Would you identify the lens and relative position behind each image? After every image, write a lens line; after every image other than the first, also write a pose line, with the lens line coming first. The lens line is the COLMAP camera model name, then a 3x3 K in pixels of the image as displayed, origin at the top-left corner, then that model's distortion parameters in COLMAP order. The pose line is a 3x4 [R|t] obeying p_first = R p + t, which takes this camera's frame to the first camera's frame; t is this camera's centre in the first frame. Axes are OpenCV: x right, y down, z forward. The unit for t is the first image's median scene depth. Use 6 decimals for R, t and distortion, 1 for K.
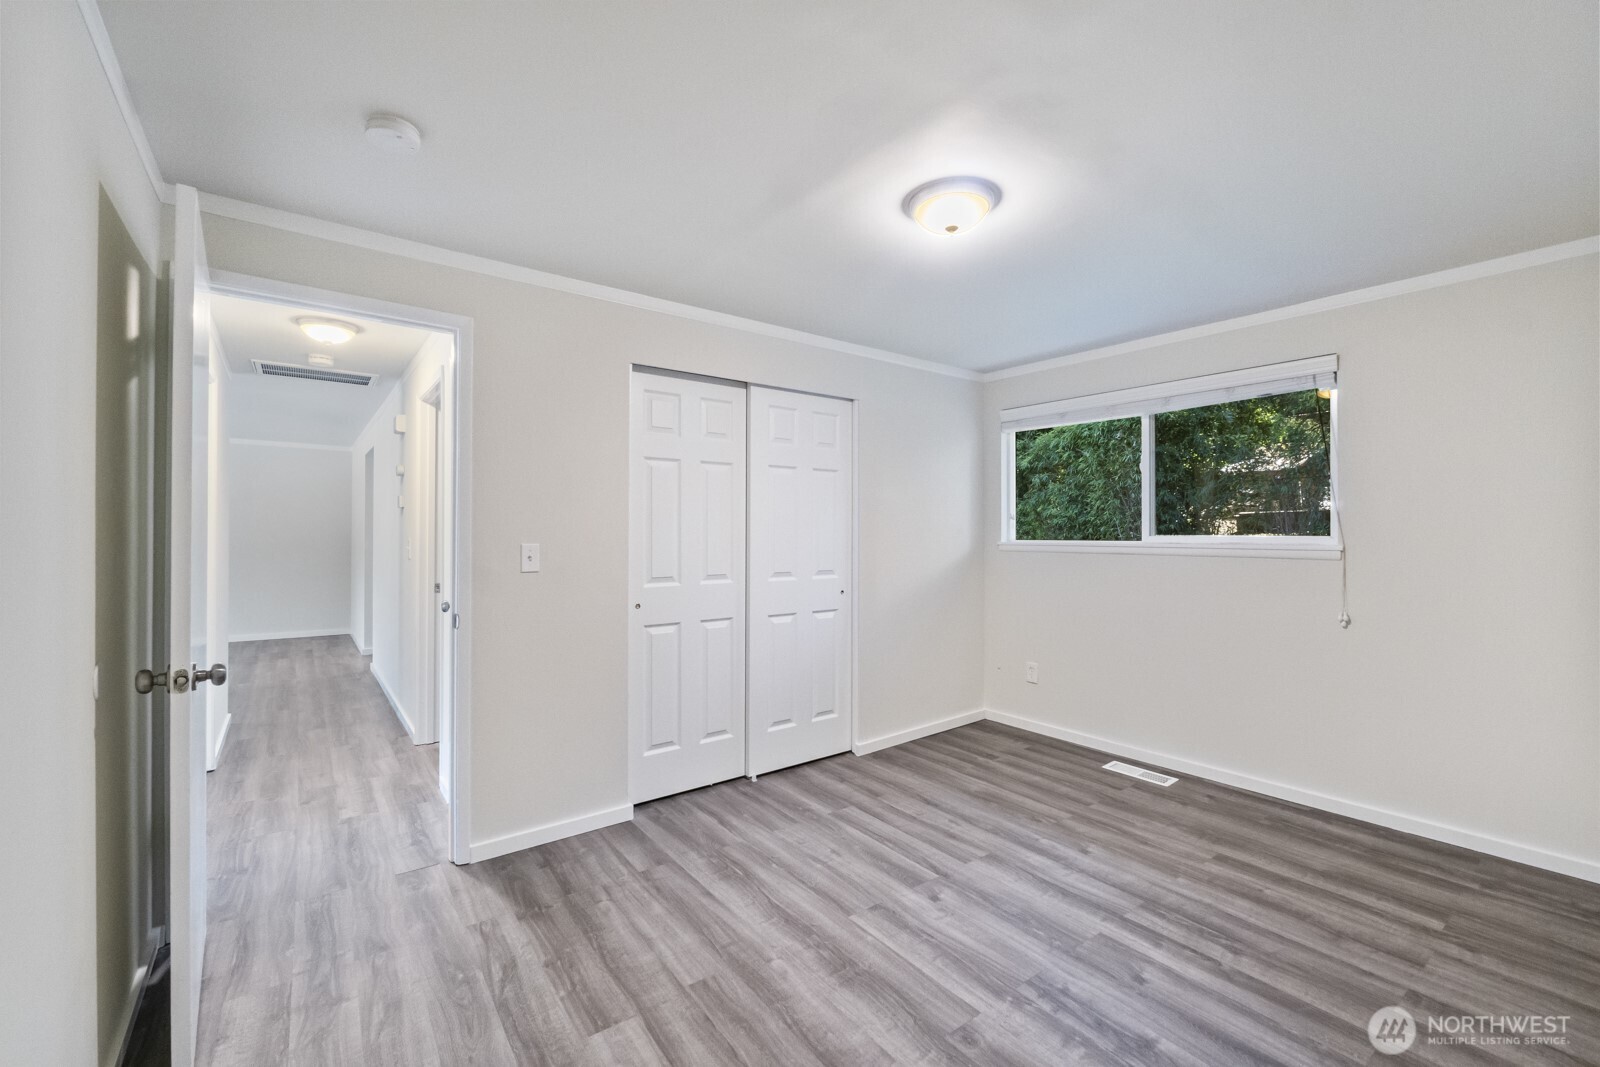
lens RADIAL K [[672.6, 0, 804.0], [0, 672.6, 534.0], [0, 0, 1]] dist [-0.009332, -0.000050]
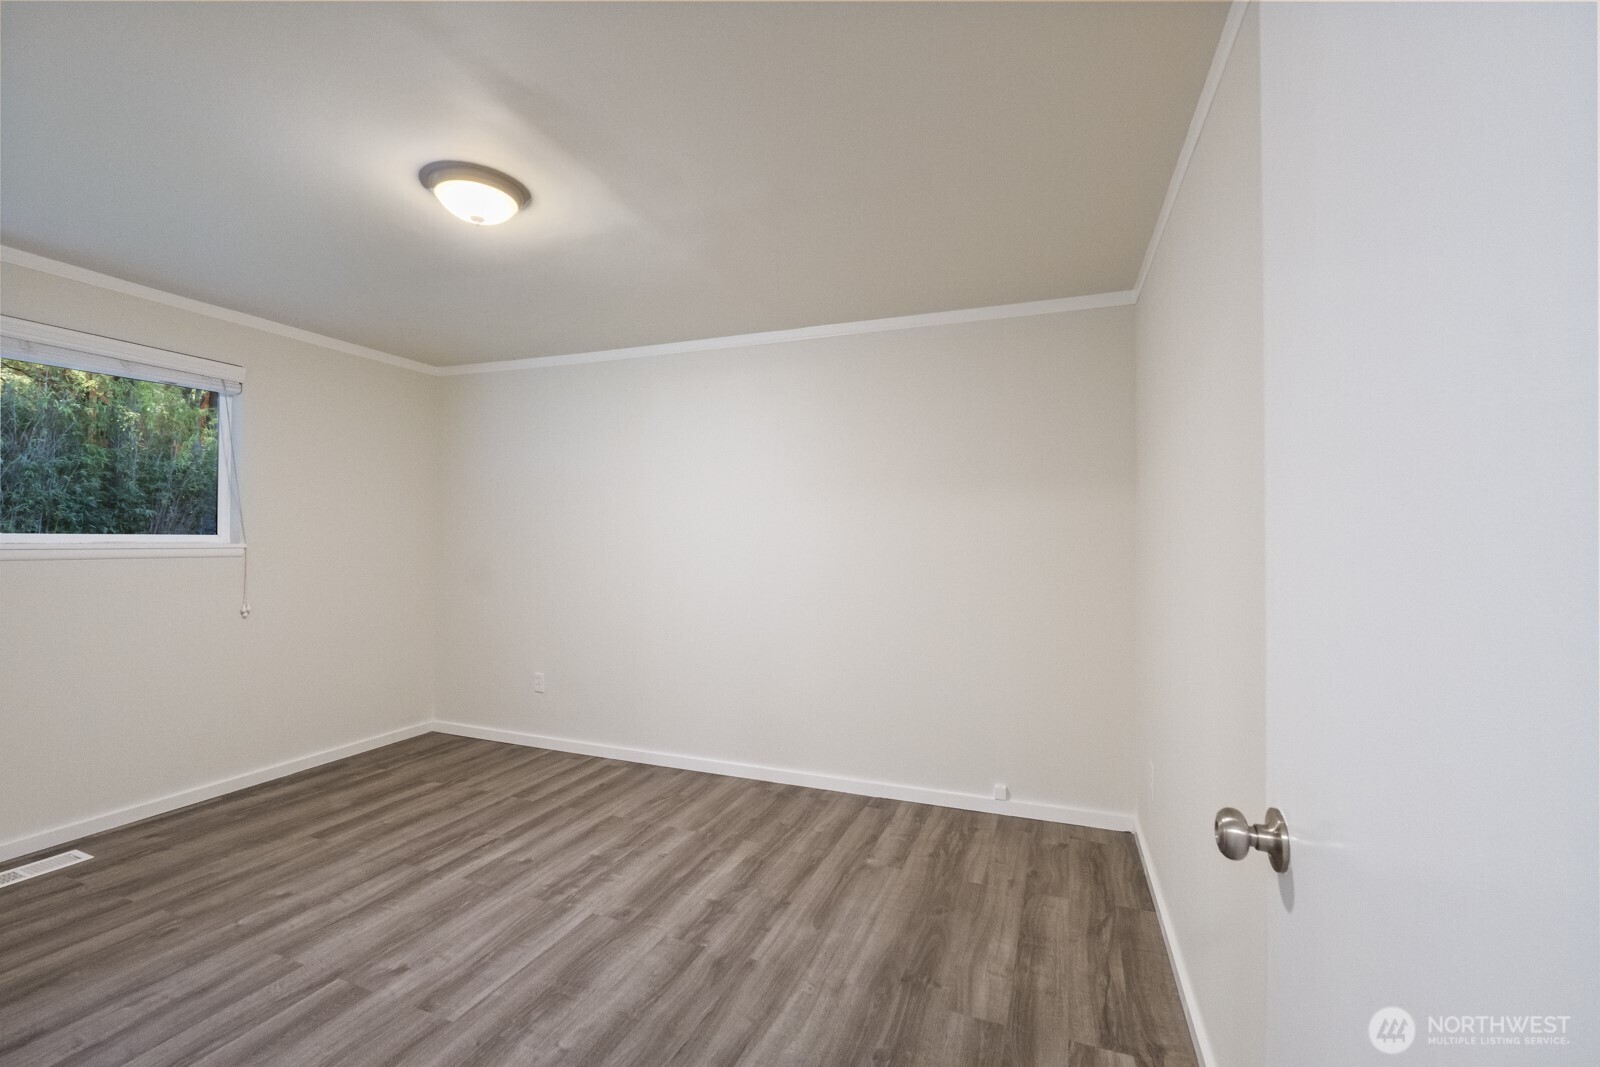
lens RADIAL K [[665.4, 0, 806.3], [0, 665.4, 528.9], [0, 0, 1]] dist [-0.008188, -0.000488]
pose [[-0.536440, 0.007069, 0.843909, -0.754177], [-0.007358, 0.999888, -0.013052, 0.001521], [-0.843906, -0.013211, -0.536328, 0.996226]]
